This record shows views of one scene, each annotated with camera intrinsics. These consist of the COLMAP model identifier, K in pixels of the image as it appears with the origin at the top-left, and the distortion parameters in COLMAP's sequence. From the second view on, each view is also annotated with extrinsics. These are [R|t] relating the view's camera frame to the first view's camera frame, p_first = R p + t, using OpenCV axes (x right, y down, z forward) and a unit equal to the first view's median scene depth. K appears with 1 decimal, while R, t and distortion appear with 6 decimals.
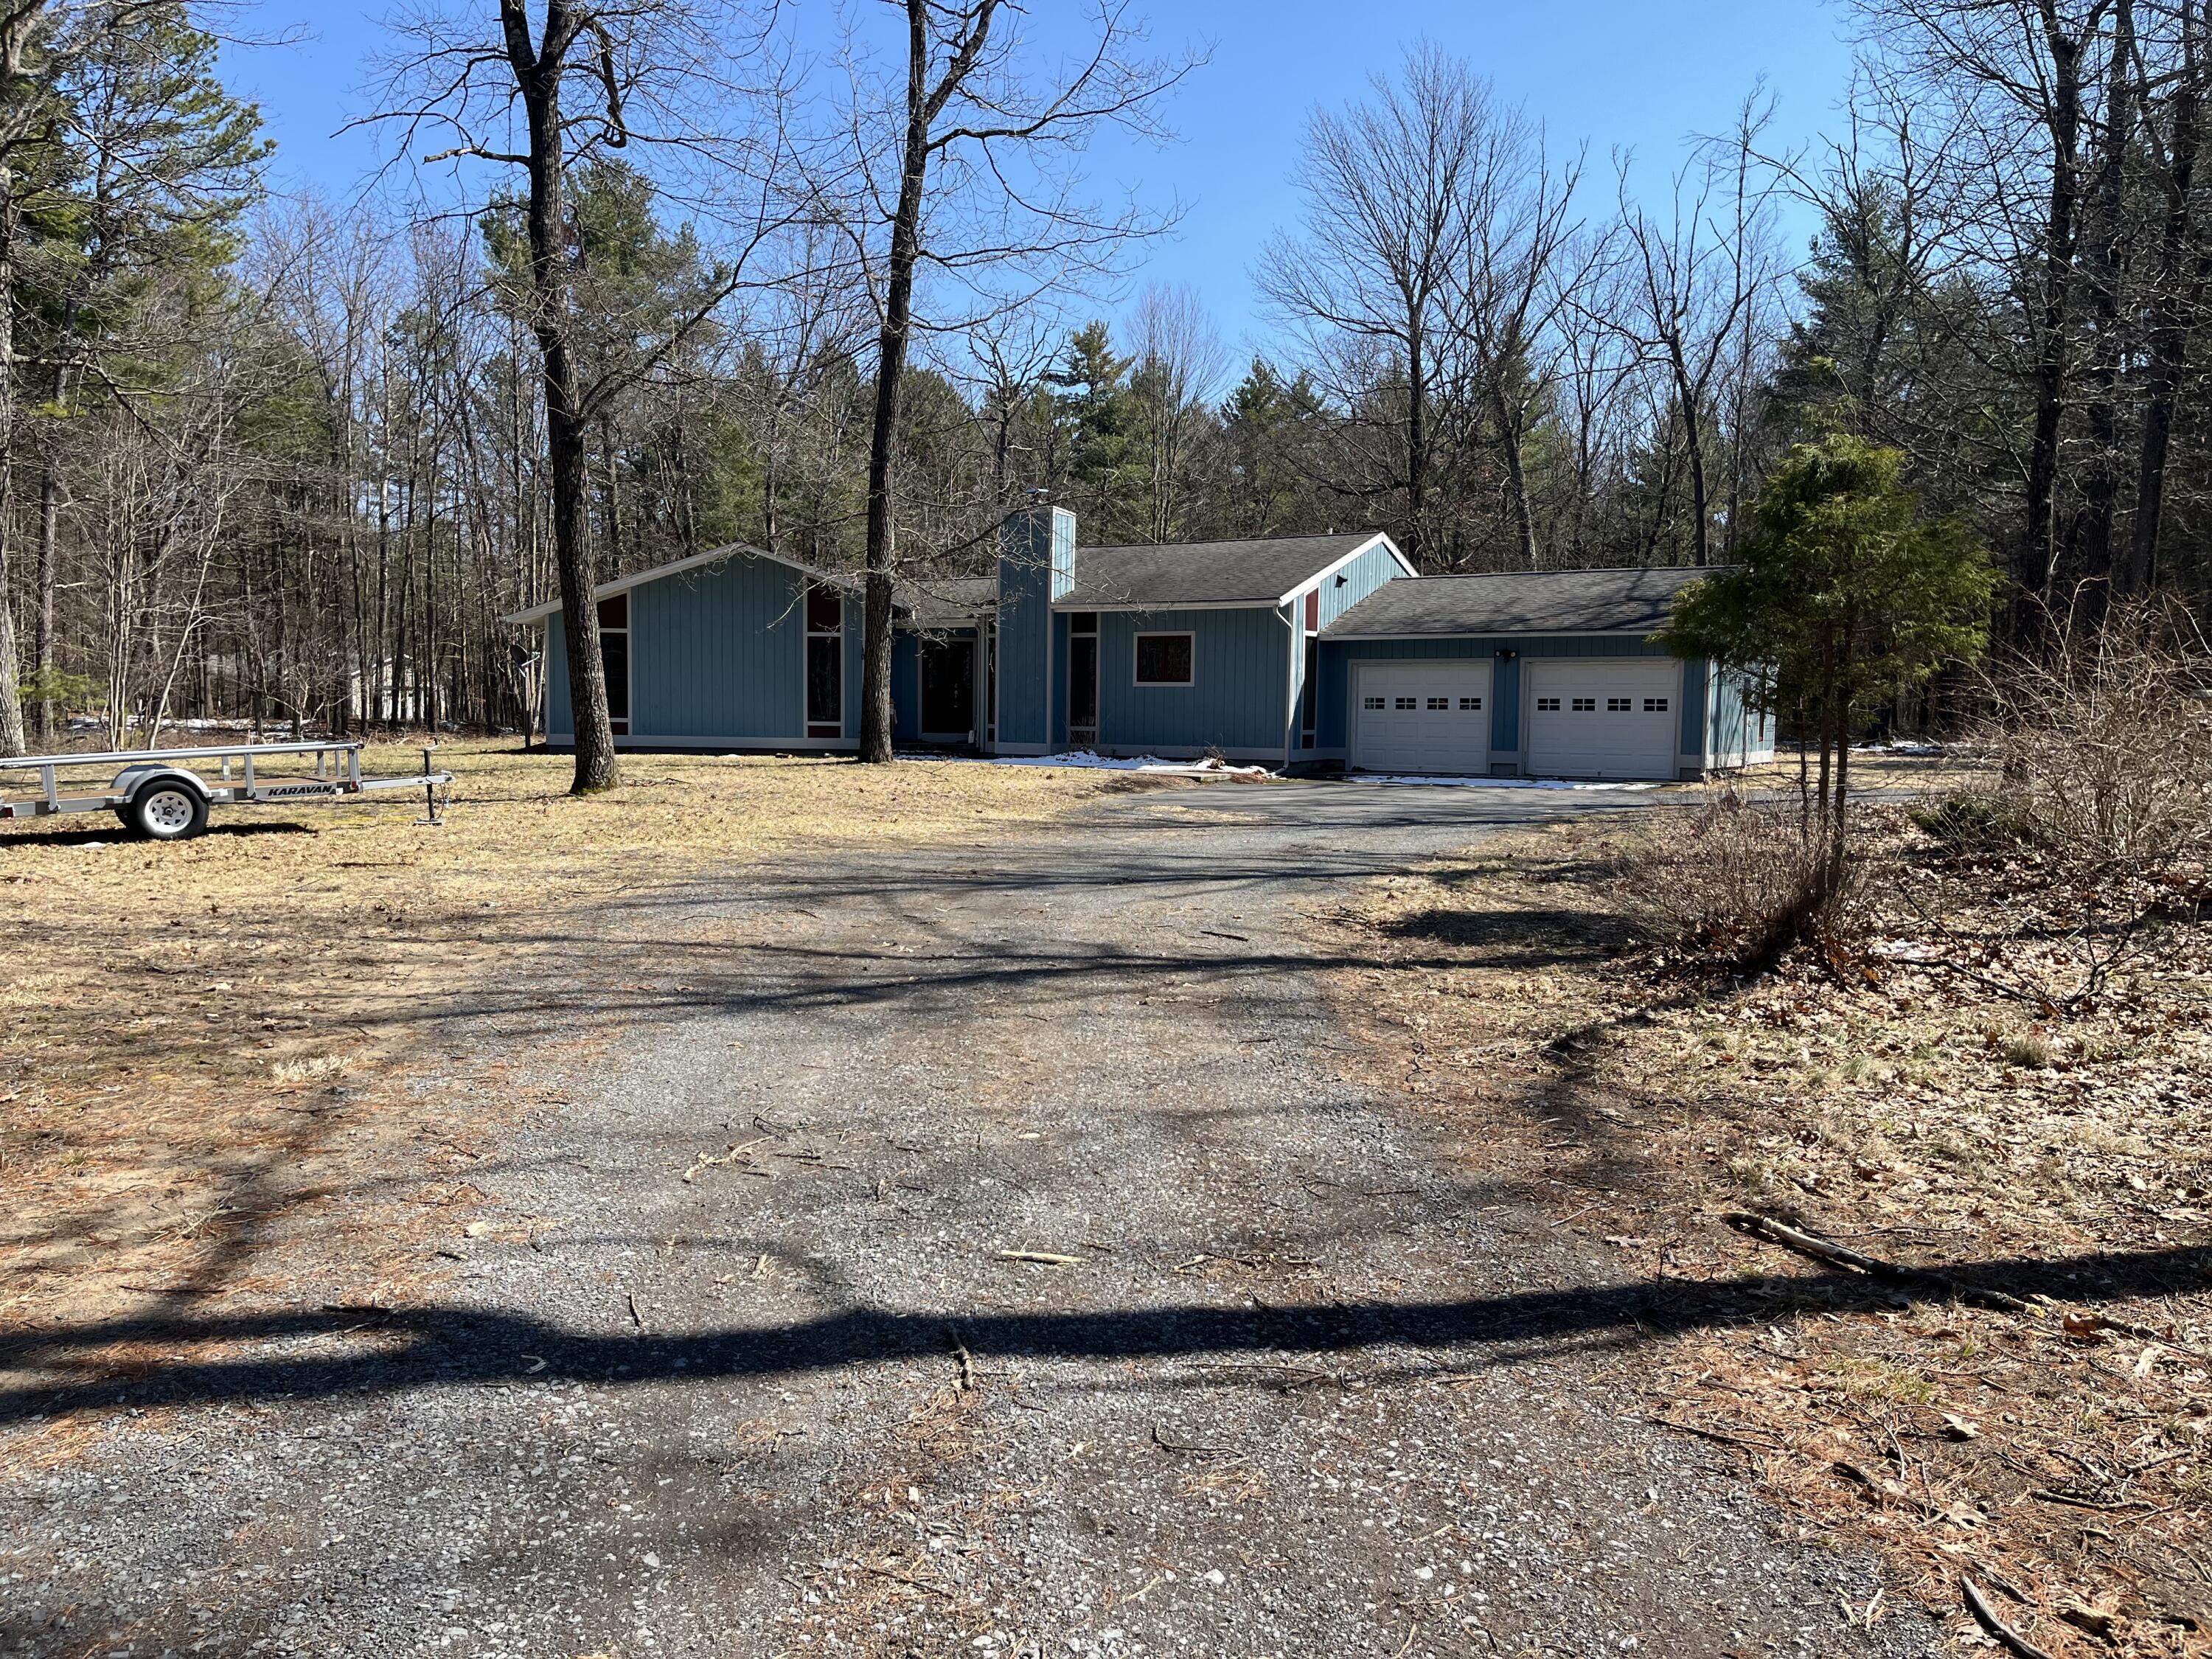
lens RADIAL K [[1655.2, 0, 1106.0], [0, 1655.2, 829.5], [0, 0, 1]] dist [0.070564, -0.088147]
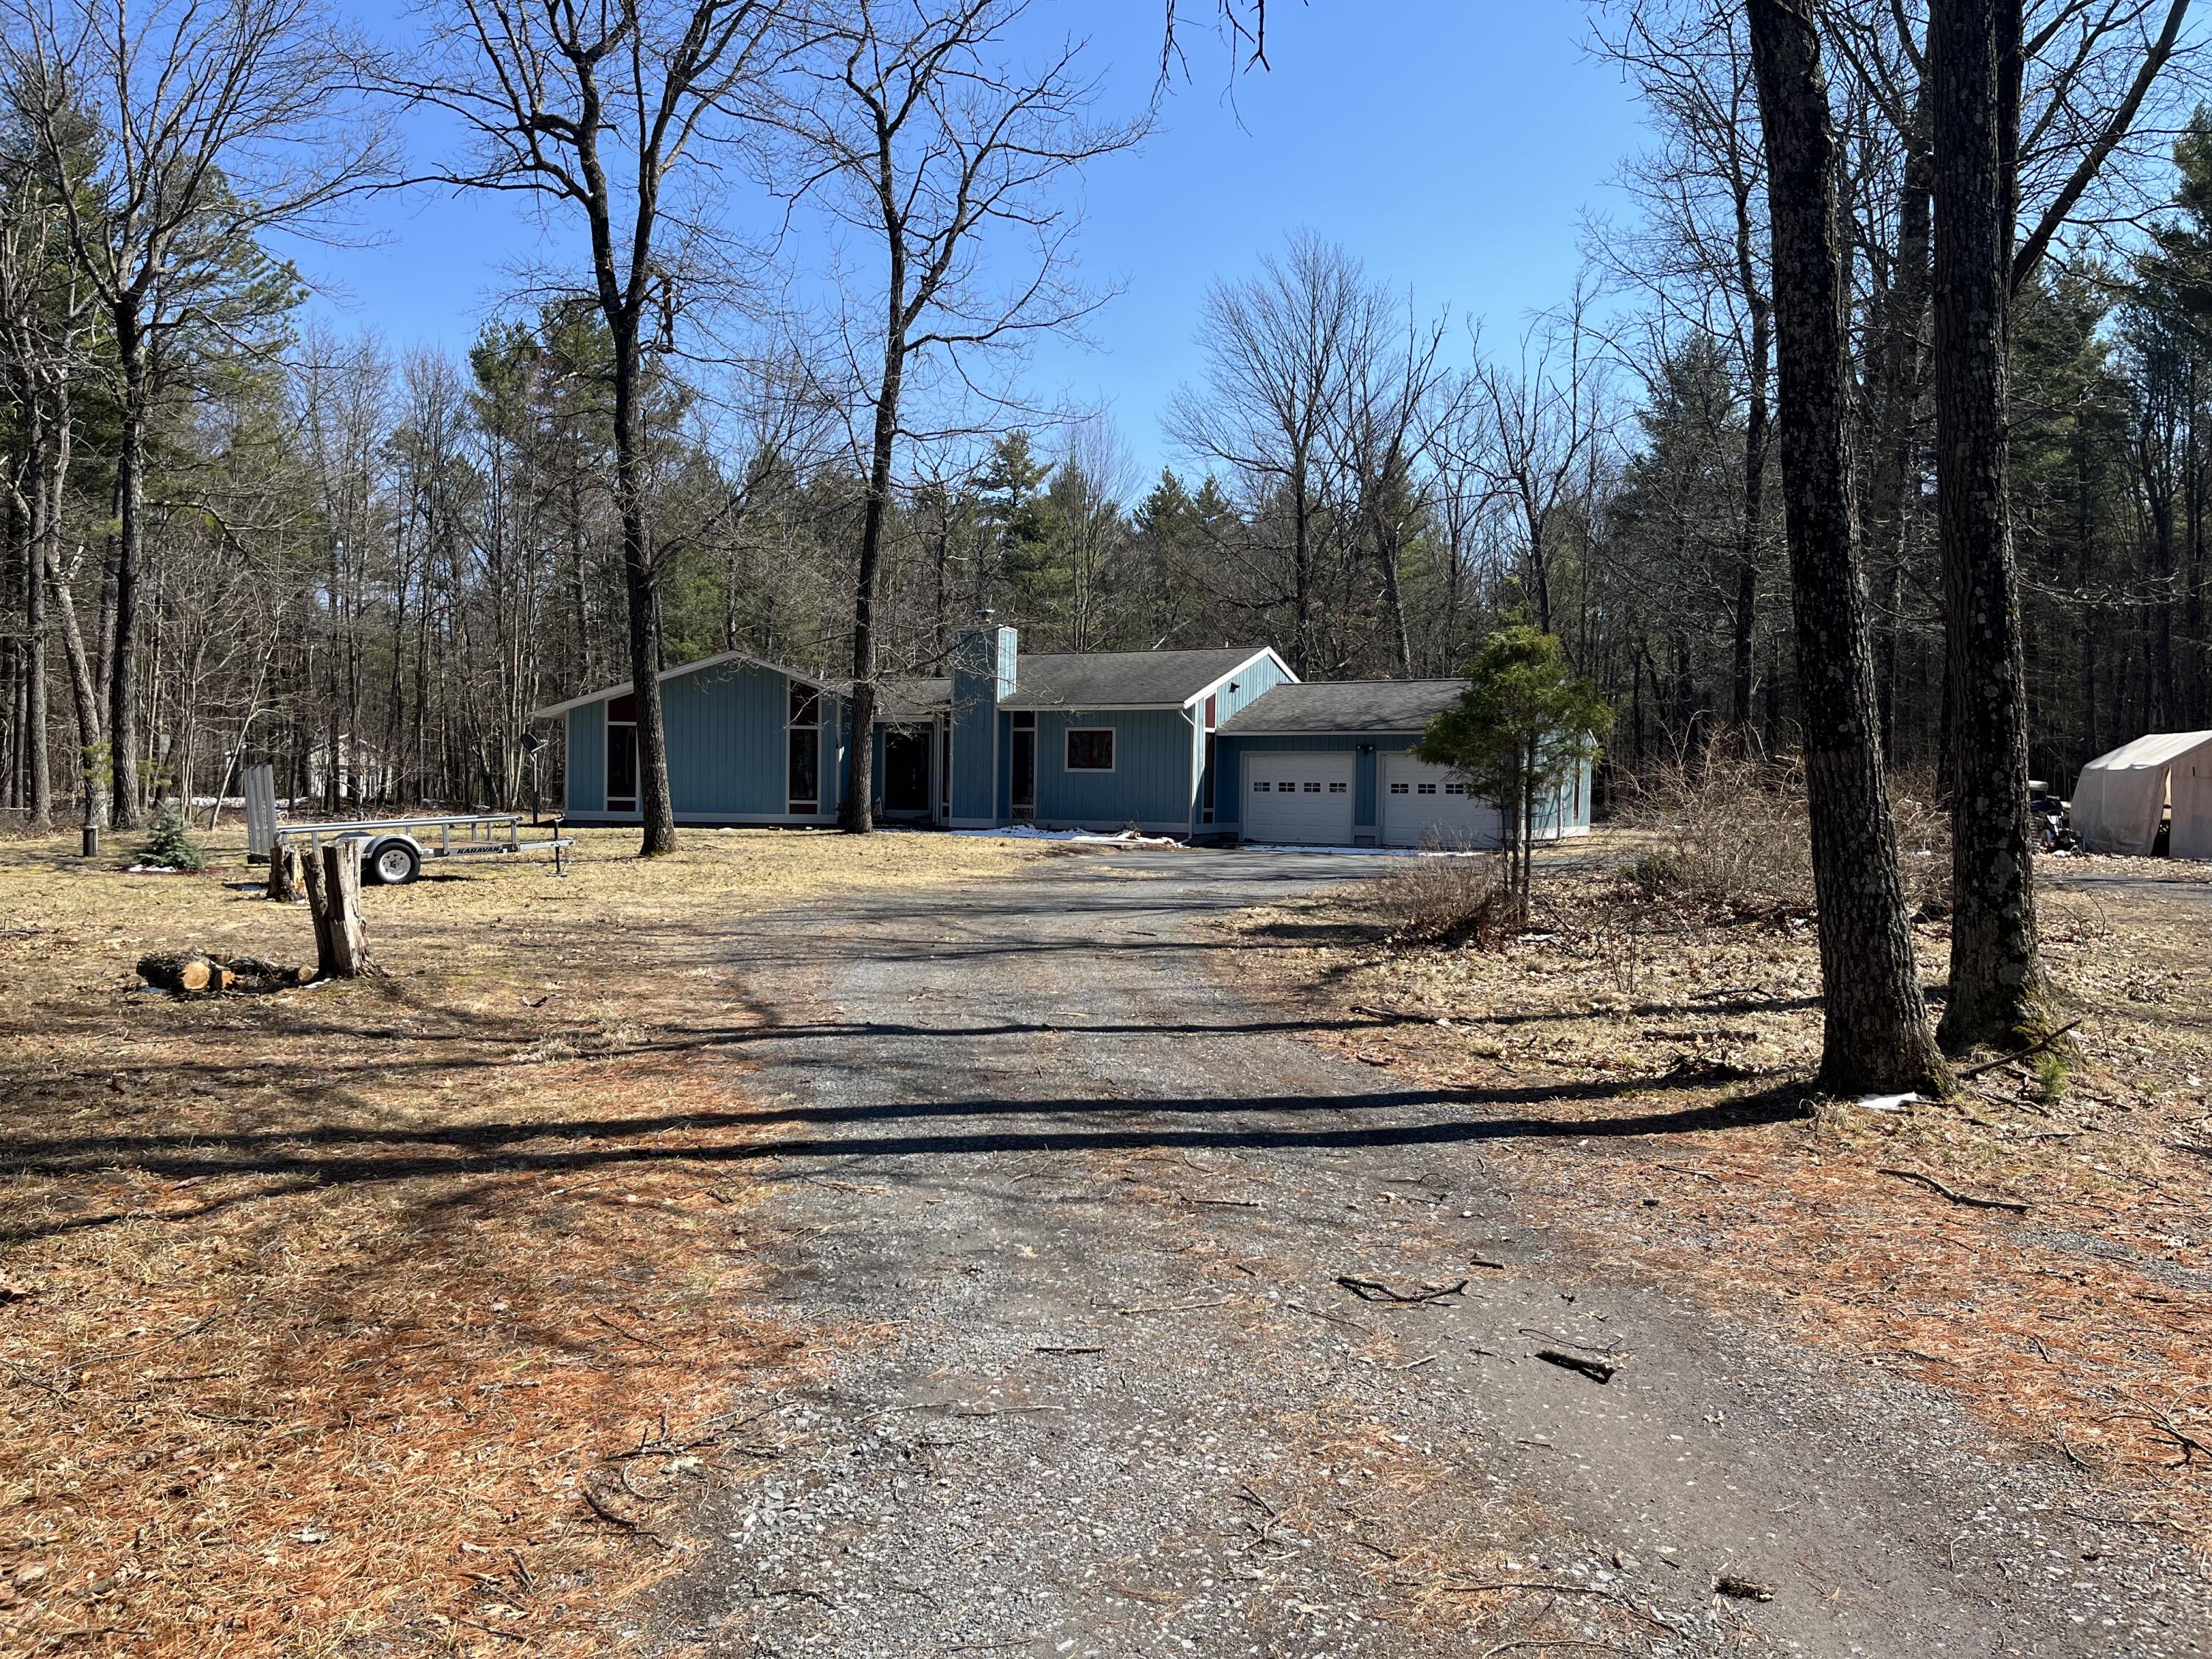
lens RADIAL K [[1655.2, 0, 1106.0], [0, 1655.2, 829.5], [0, 0, 1]] dist [0.070564, -0.088147]
pose [[0.998641, 0.001763, 0.052096, -0.016821], [0.000689, 0.998893, -0.047026, 0.012953], [-0.052122, 0.046998, 0.997534, -0.214274]]
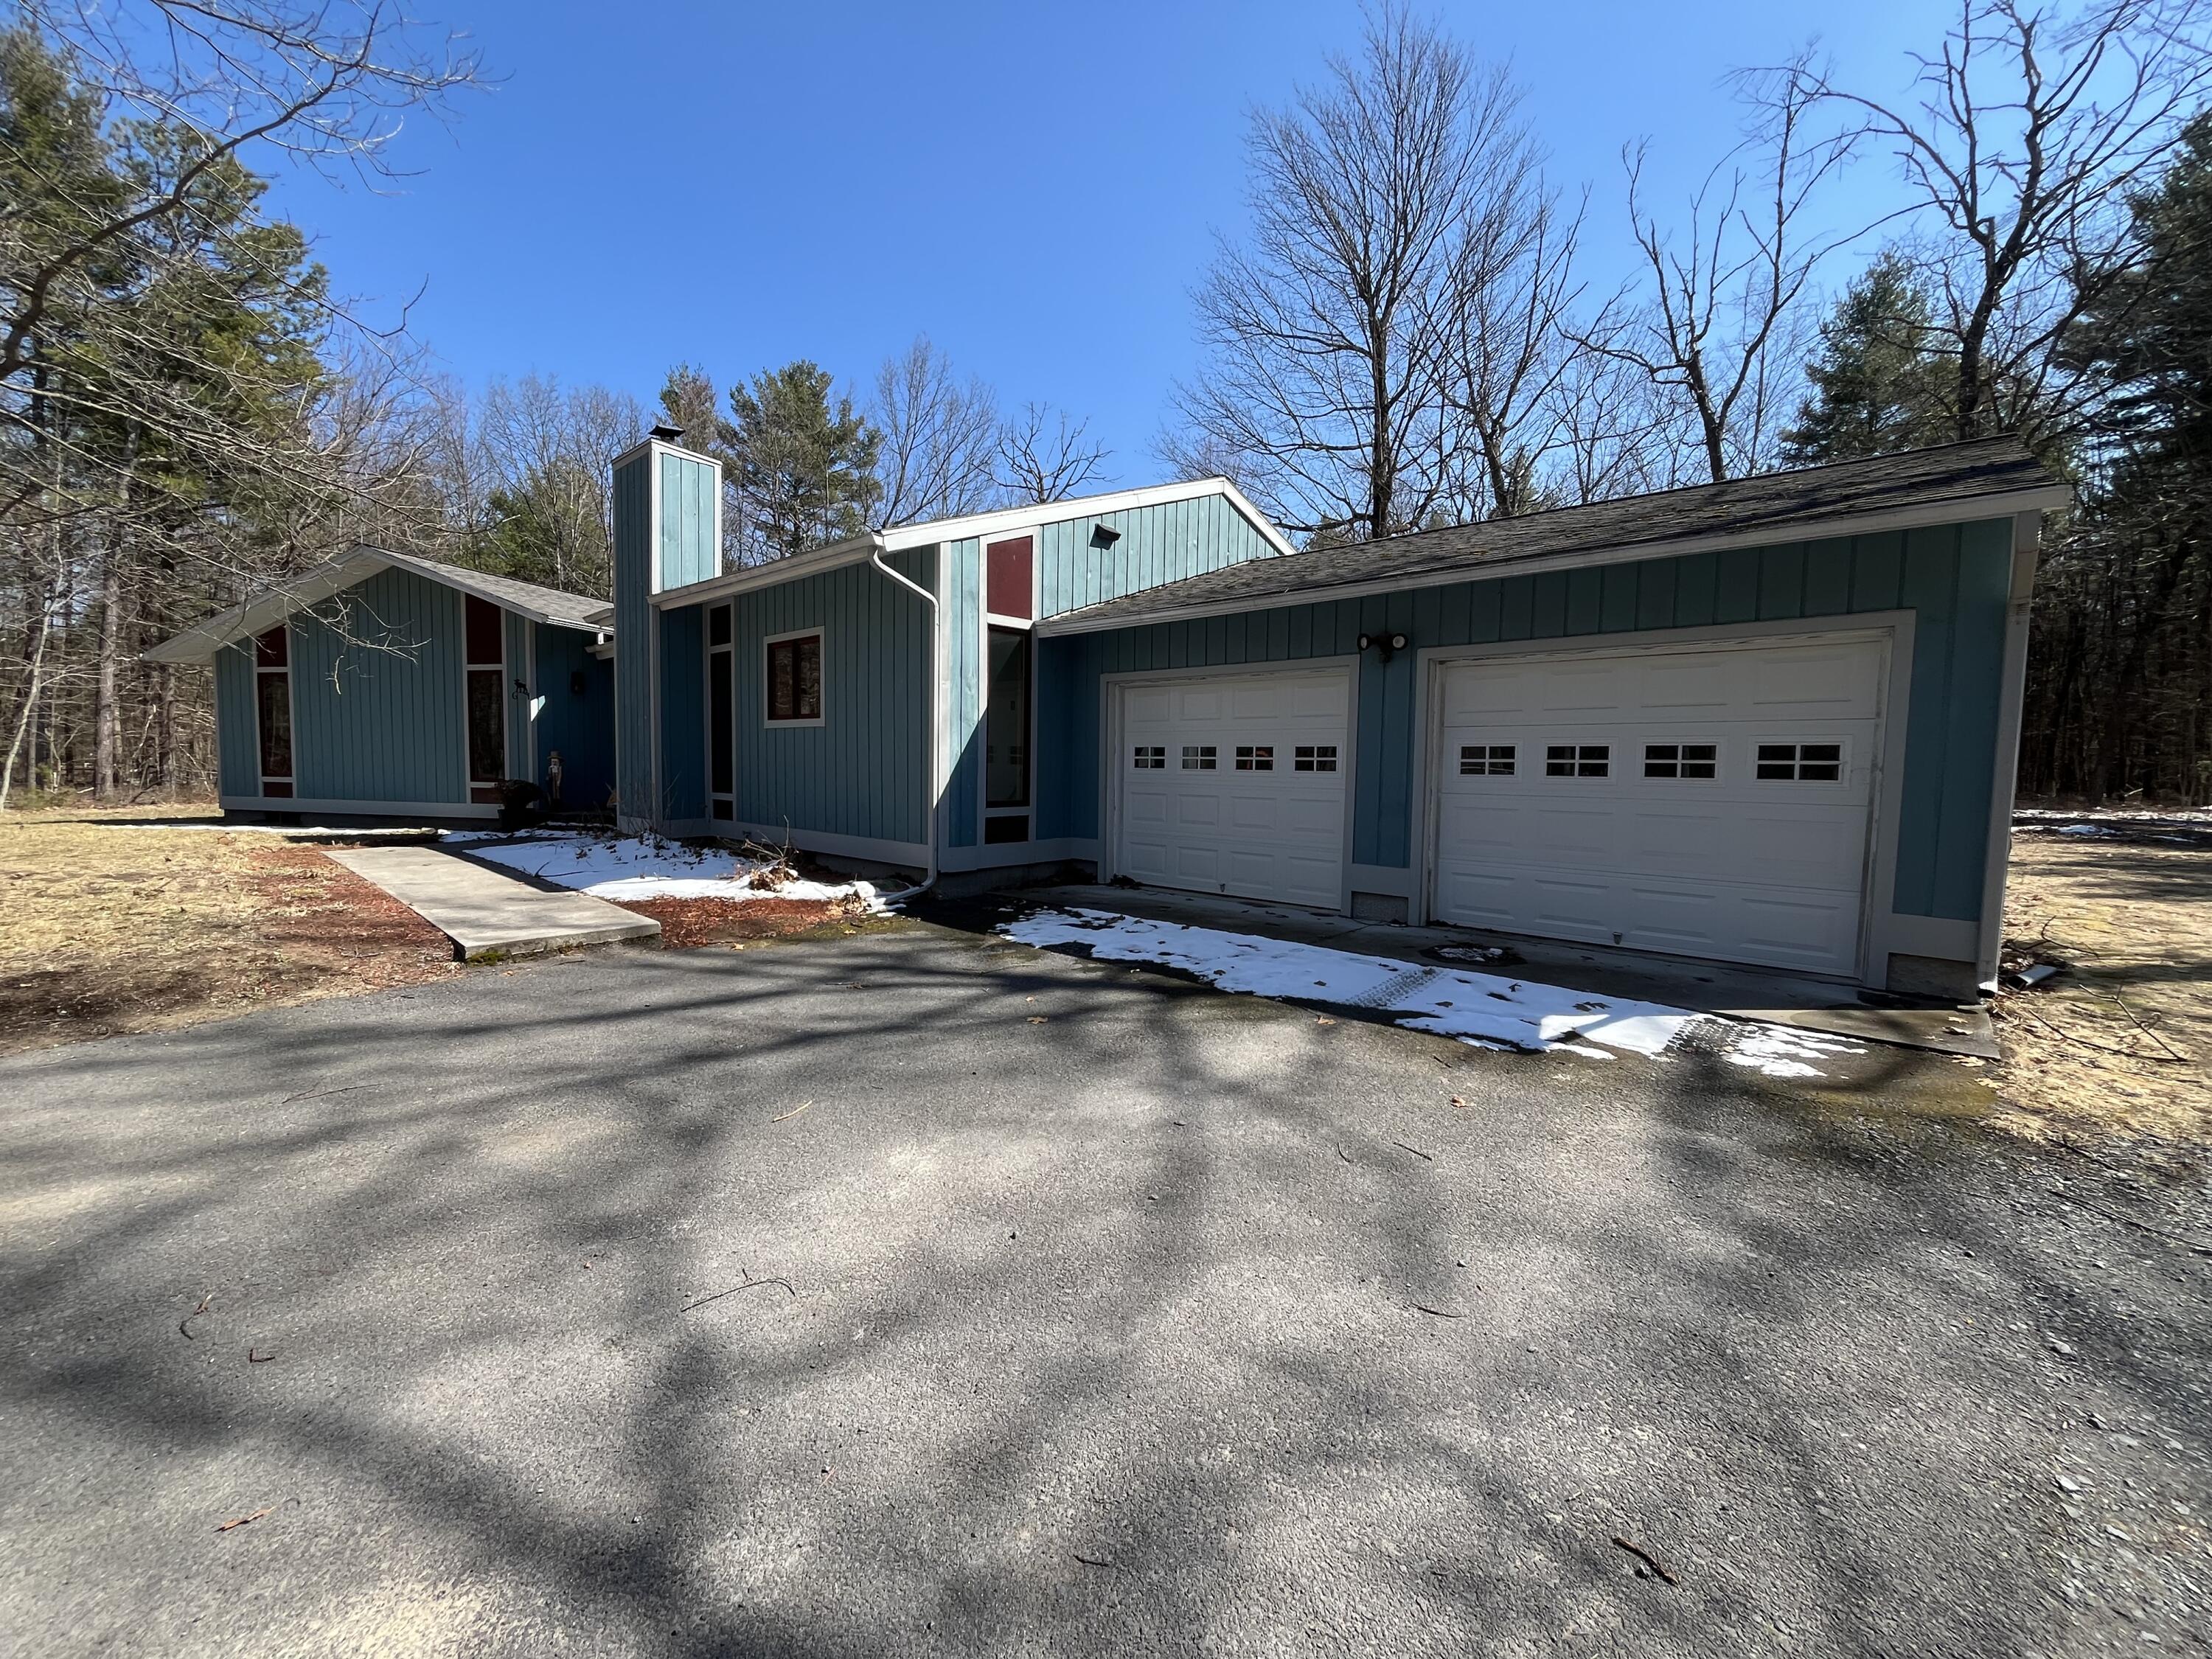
lens RADIAL K [[885.6, 0, 1103.4], [0, 885.6, 824.5], [0, 0, 1]] dist [-0.000144, -0.001354]
pose [[0.976921, 0.017738, -0.212864, 0.210222], [-0.019674, 0.999782, -0.006982, -0.053103], [0.212693, 0.011009, 0.977057, 0.729820]]
